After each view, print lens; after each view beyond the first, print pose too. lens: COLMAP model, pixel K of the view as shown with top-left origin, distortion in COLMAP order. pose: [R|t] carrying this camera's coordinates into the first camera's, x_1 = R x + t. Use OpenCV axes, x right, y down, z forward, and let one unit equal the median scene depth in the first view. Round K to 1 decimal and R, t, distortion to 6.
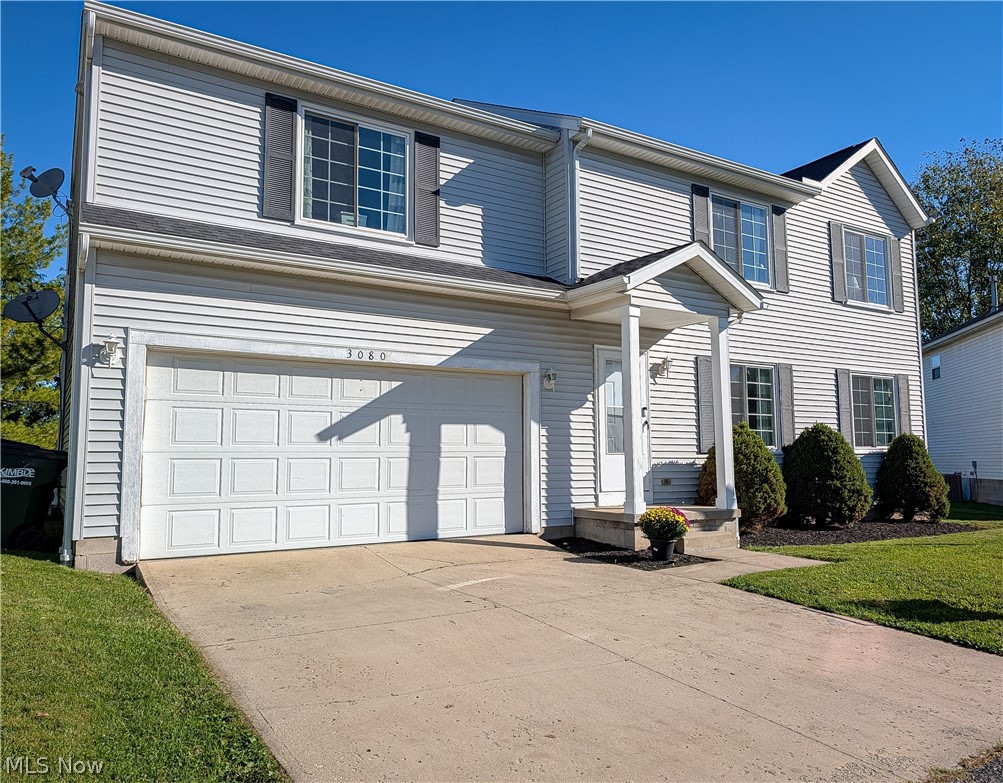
lens RADIAL K [[807.8, 0, 501.7], [0, 807.8, 371.9], [0, 0, 1]] dist [0.000645, 0.002401]
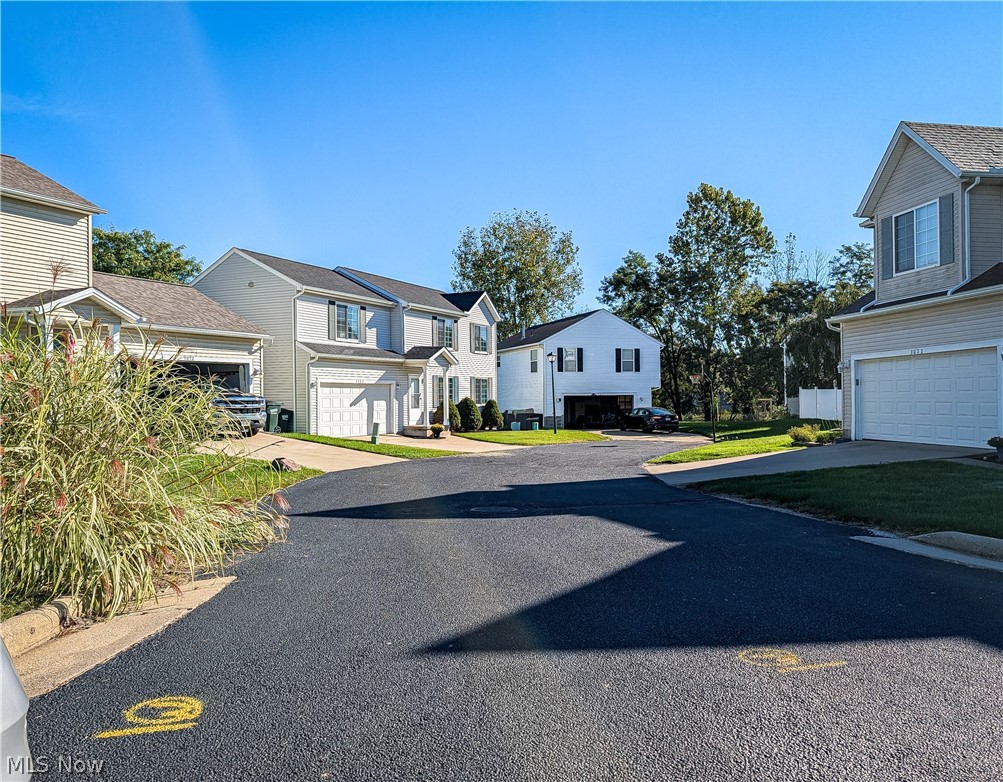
lens RADIAL K [[769.1, 0, 501.5], [0, 769.1, 391.0], [0, 0, 1]] dist [0.000270, 0.000012]
pose [[0.872526, 0.001527, 0.488565, -1.025735], [-0.047573, 0.995509, 0.081850, -0.228711], [-0.486246, -0.094659, 0.868680, -1.771058]]
